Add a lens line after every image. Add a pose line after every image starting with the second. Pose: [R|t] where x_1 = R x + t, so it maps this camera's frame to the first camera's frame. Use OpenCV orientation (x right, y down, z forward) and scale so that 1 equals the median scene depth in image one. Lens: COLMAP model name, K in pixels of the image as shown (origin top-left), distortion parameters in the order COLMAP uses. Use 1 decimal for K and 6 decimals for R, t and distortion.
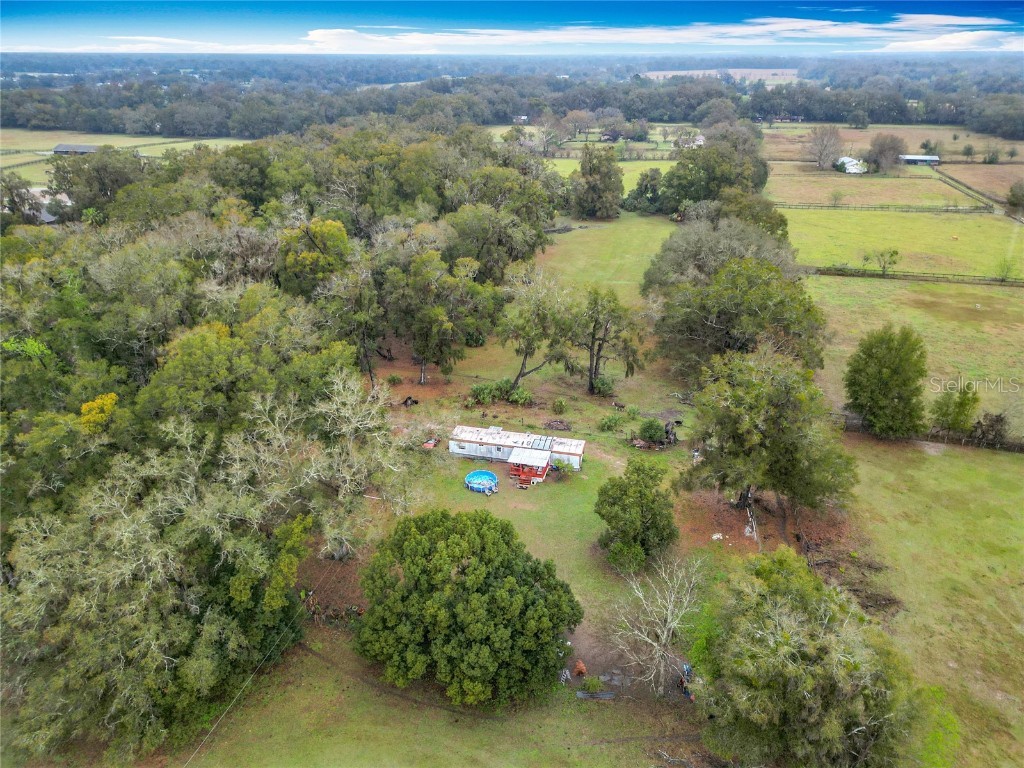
lens RADIAL K [[718.3, 0, 501.9], [0, 718.3, 388.5], [0, 0, 1]] dist [0.055541, -0.038506]
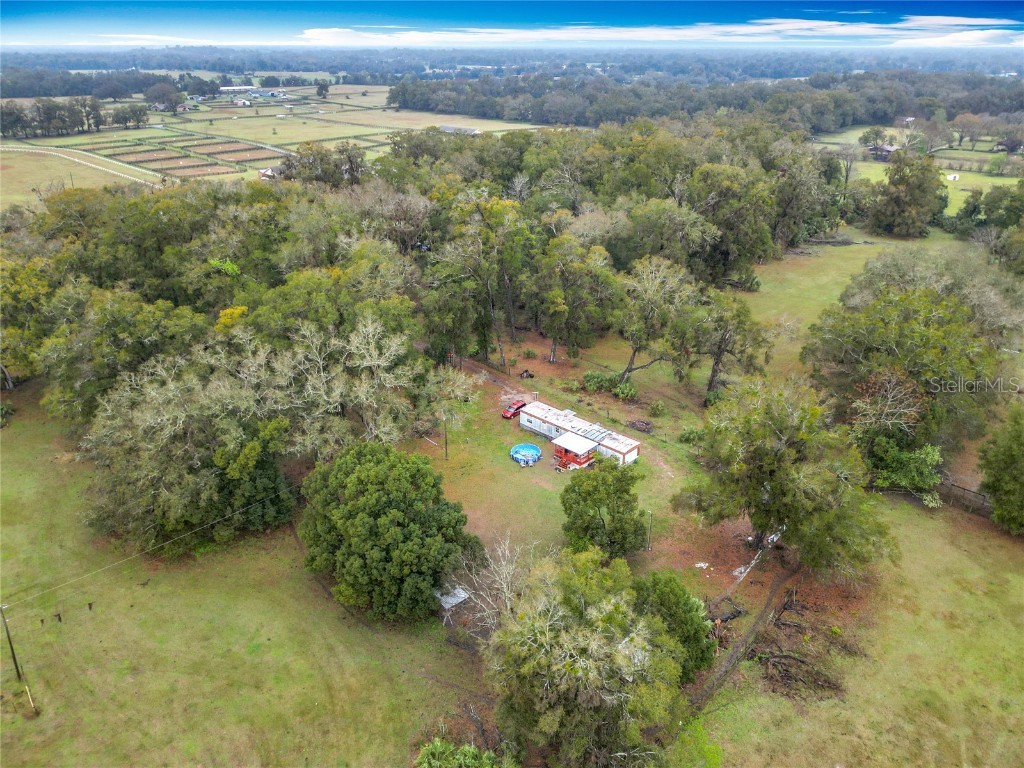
lens RADIAL K [[729.9, 0, 507.0], [0, 729.9, 386.6], [0, 0, 1]] dist [0.039189, -0.050059]
pose [[0.871583, 0.207840, -0.444010, 0.200185], [-0.207144, 0.976995, 0.050709, -0.007865], [0.444335, 0.047777, 0.894586, 0.011459]]
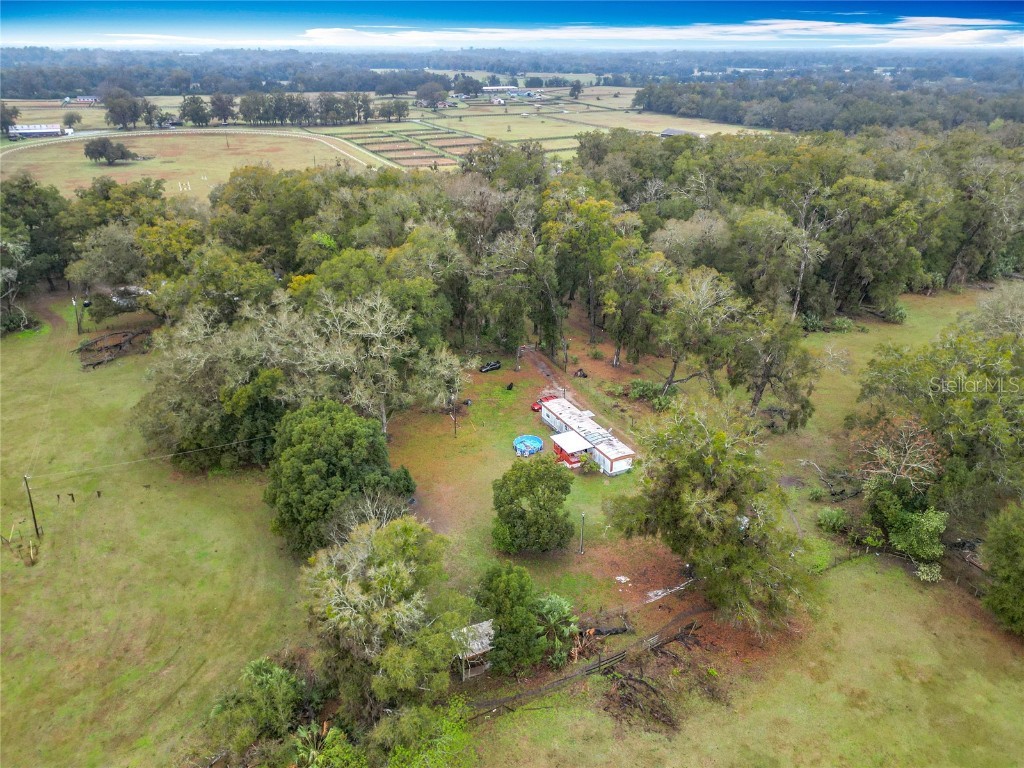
lens RADIAL K [[733.4, 0, 512.0], [0, 733.4, 384.0], [0, 0, 1]] dist [0.039979, -0.041758]
pose [[0.650572, 0.318515, -0.689423, 0.341373], [-0.323056, 0.937637, 0.128339, -0.044917], [0.687307, 0.139228, 0.712899, 0.091387]]
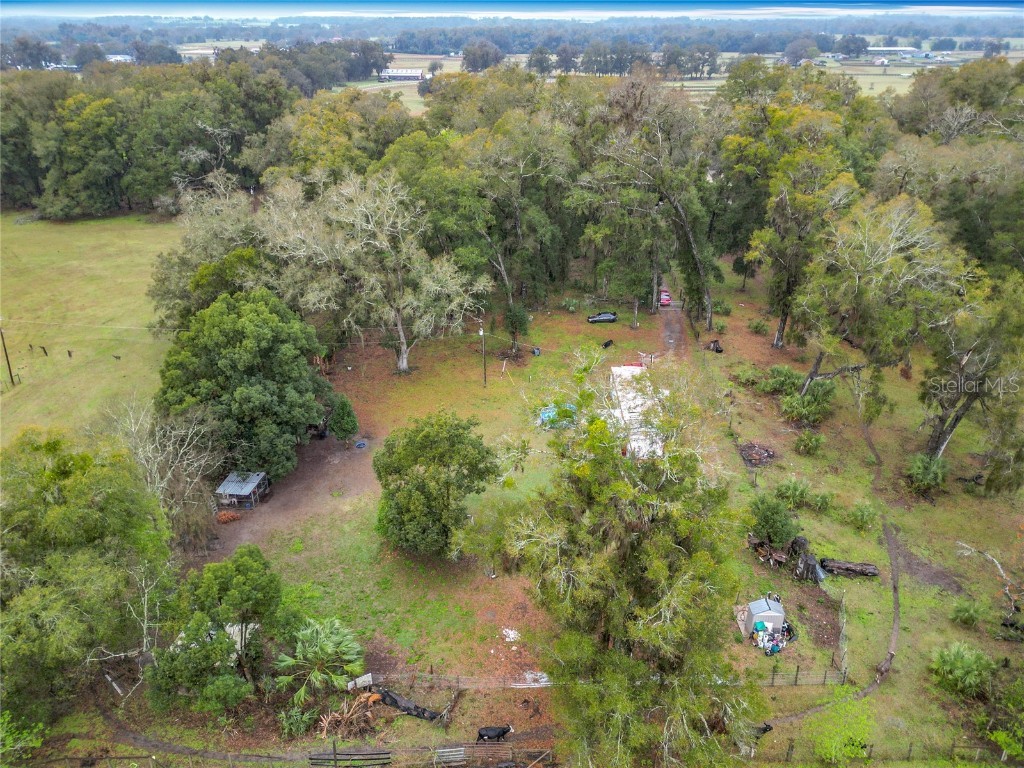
lens RADIAL K [[741.5, 0, 512.0], [0, 741.5, 384.0], [0, 0, 1]] dist [0.048131, -0.041099]
pose [[0.220816, 0.428395, -0.876195, 0.320042], [-0.412243, 0.855172, 0.314224, -0.064215], [0.883910, 0.291819, 0.365439, 0.324392]]
